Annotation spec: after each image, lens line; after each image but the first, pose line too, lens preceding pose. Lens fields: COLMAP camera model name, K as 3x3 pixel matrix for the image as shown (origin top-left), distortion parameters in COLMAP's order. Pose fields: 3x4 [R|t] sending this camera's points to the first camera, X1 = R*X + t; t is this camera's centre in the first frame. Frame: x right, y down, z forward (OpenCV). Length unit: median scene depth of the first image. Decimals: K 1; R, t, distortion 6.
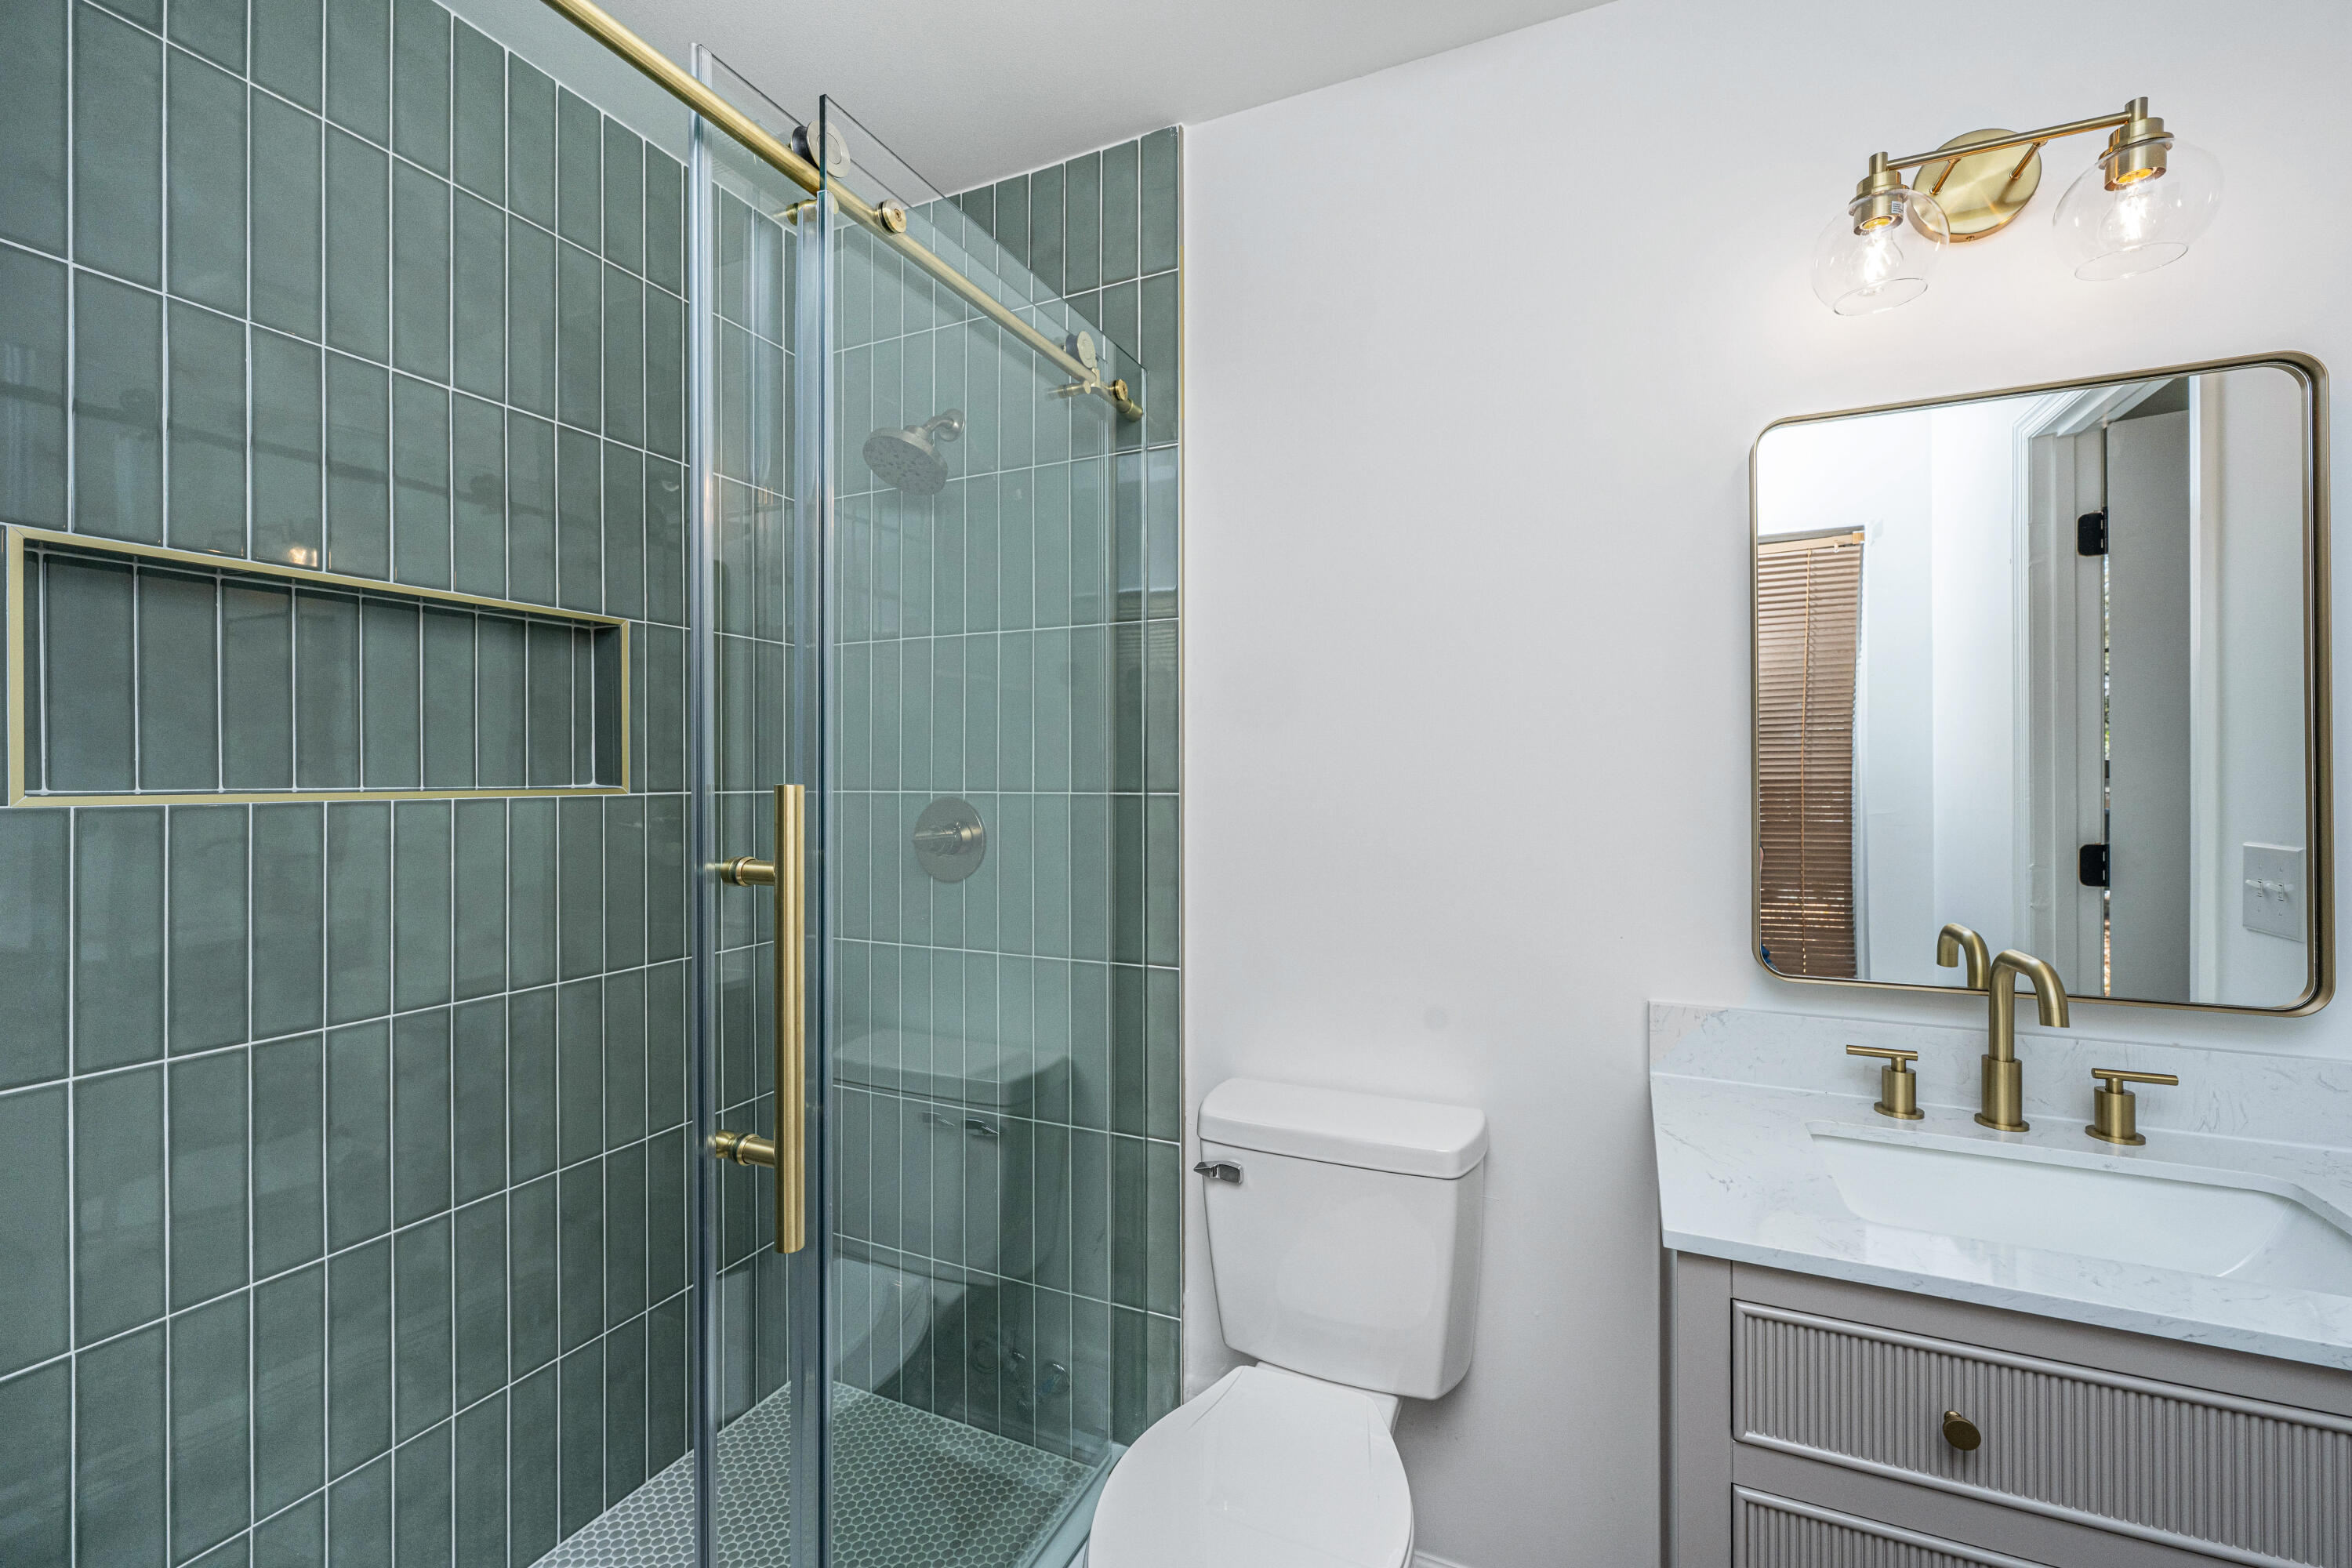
lens RADIAL K [[986.3, 0, 1189.2], [0, 986.3, 777.6], [0, 0, 1]] dist [-0.000548, 0.000050]
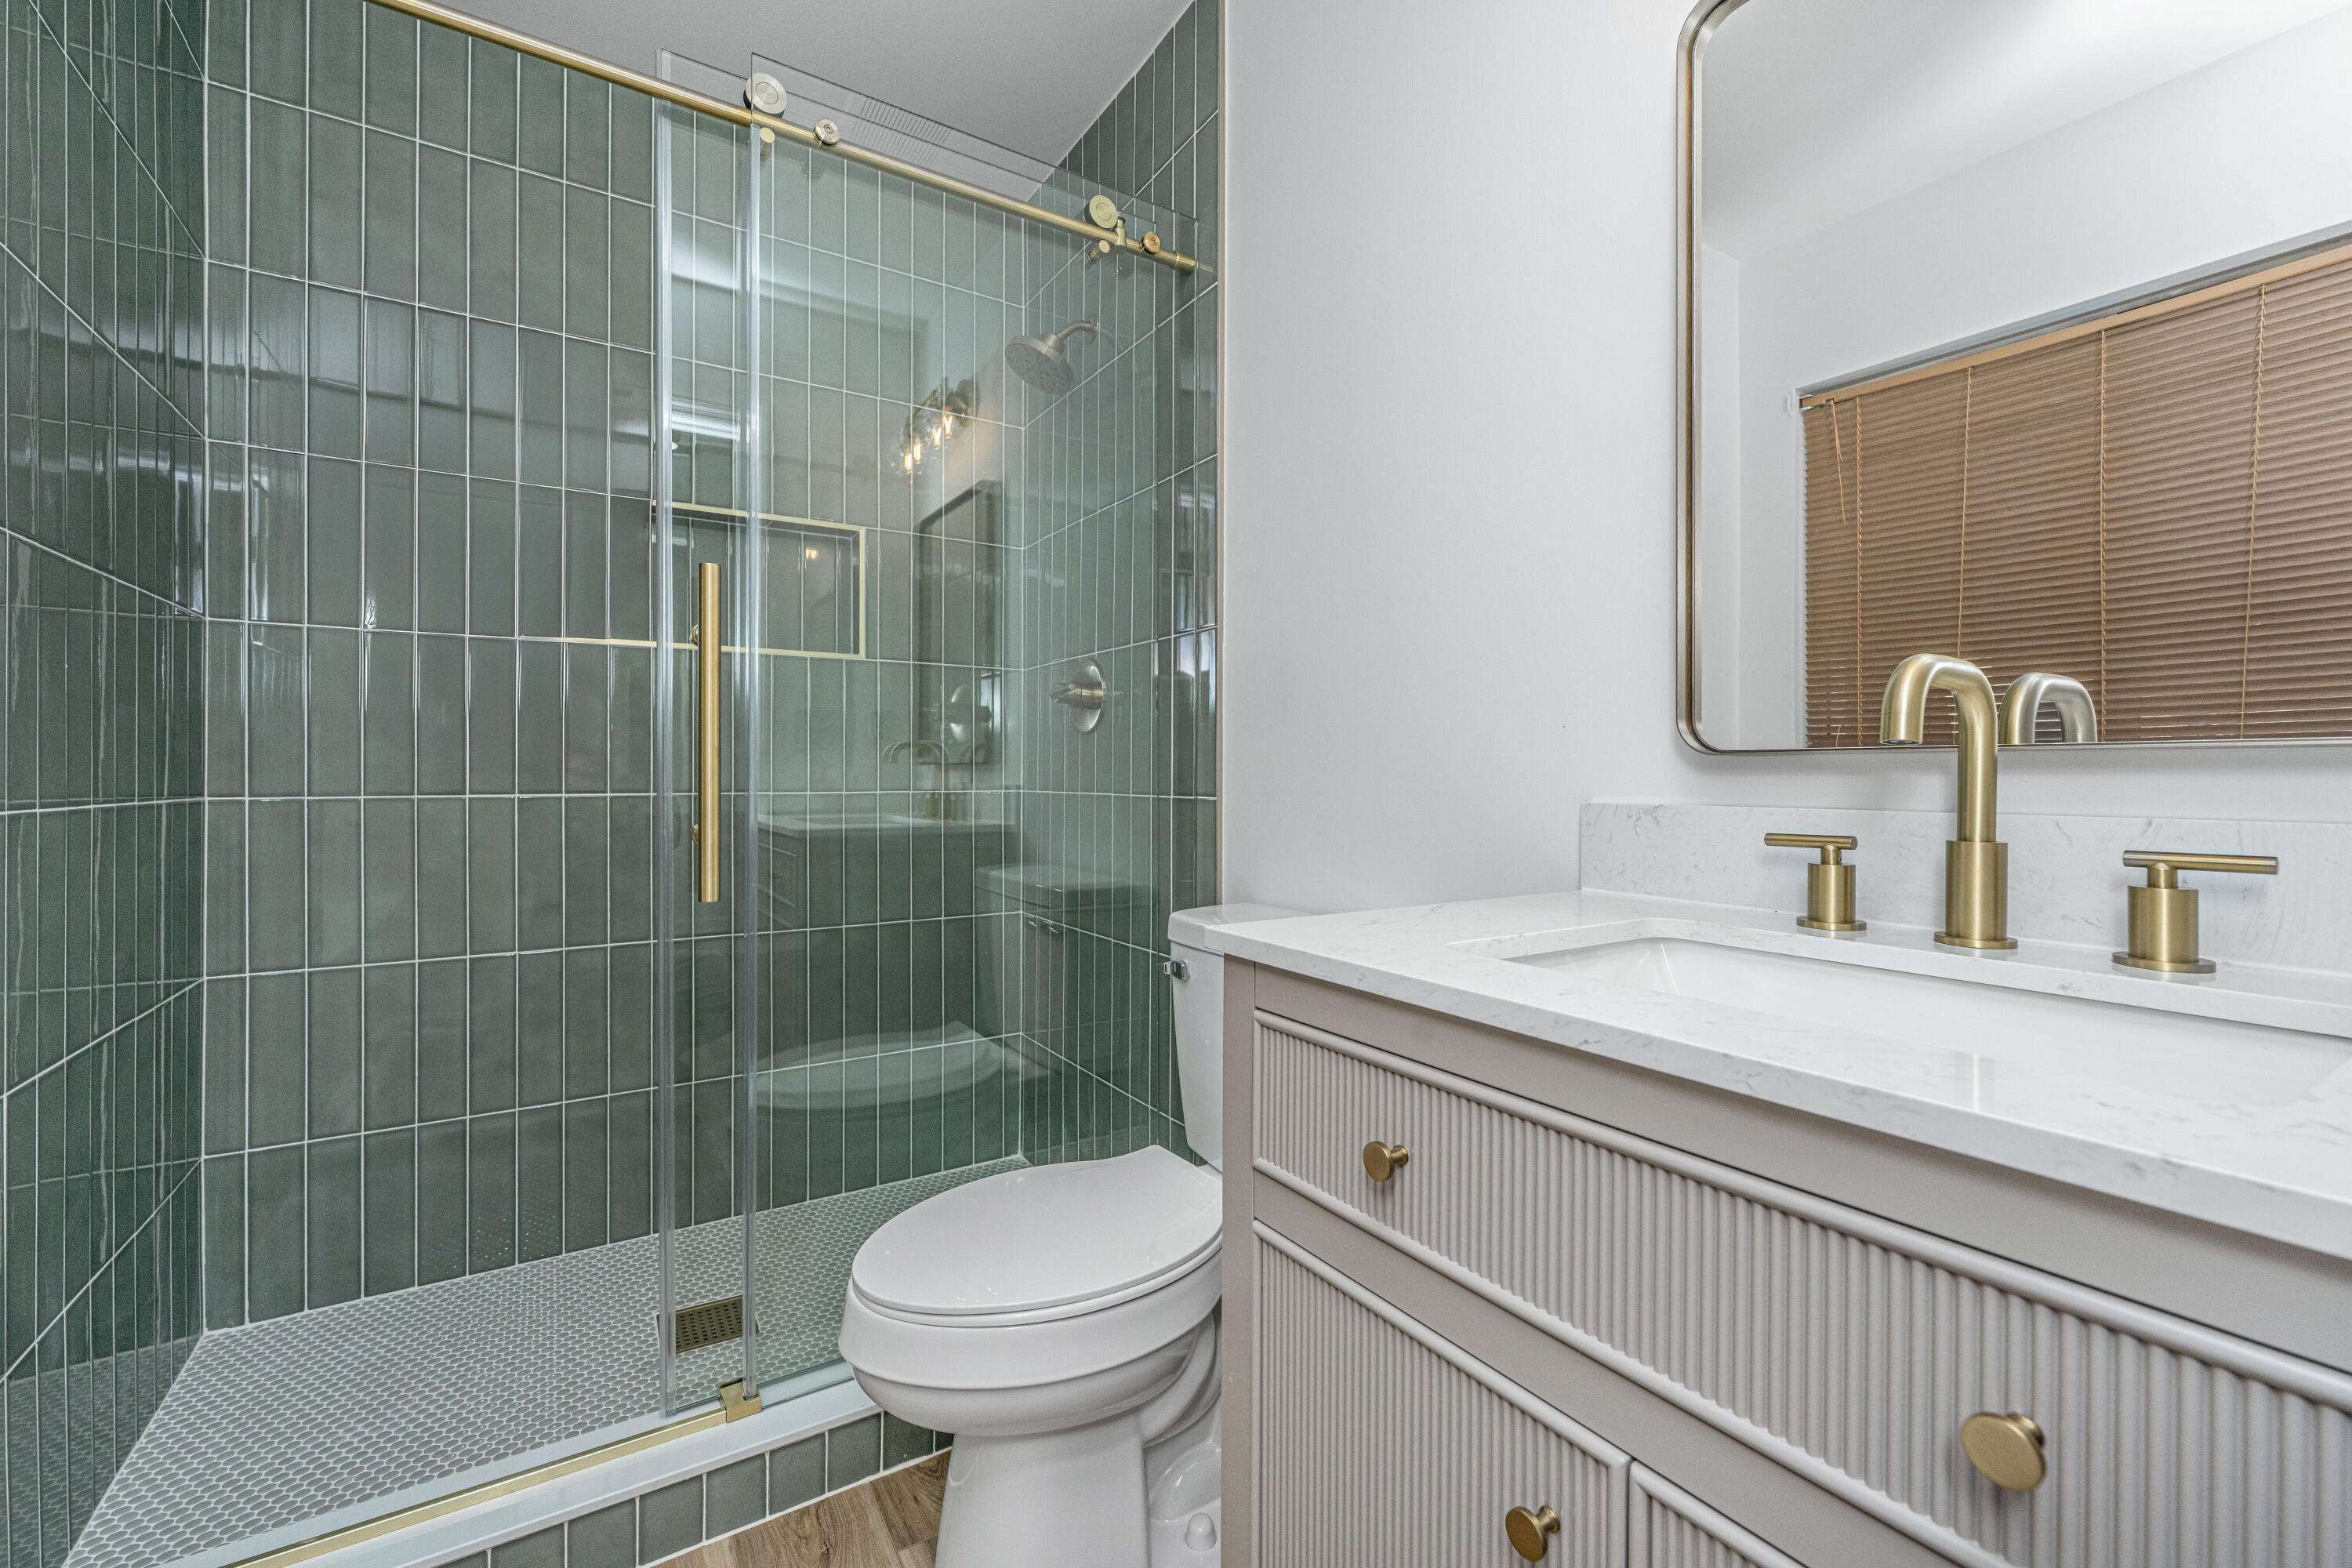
lens RADIAL K [[987.7, 0, 1176.0], [0, 987.7, 784.0], [0, 0, 1]] dist [-0.000888, -0.000092]
pose [[0.835035, 0.011097, -0.550085, 0.749454], [-0.009903, 0.999938, 0.005139, 0.251716], [0.550108, 0.001157, 0.835093, 0.172405]]
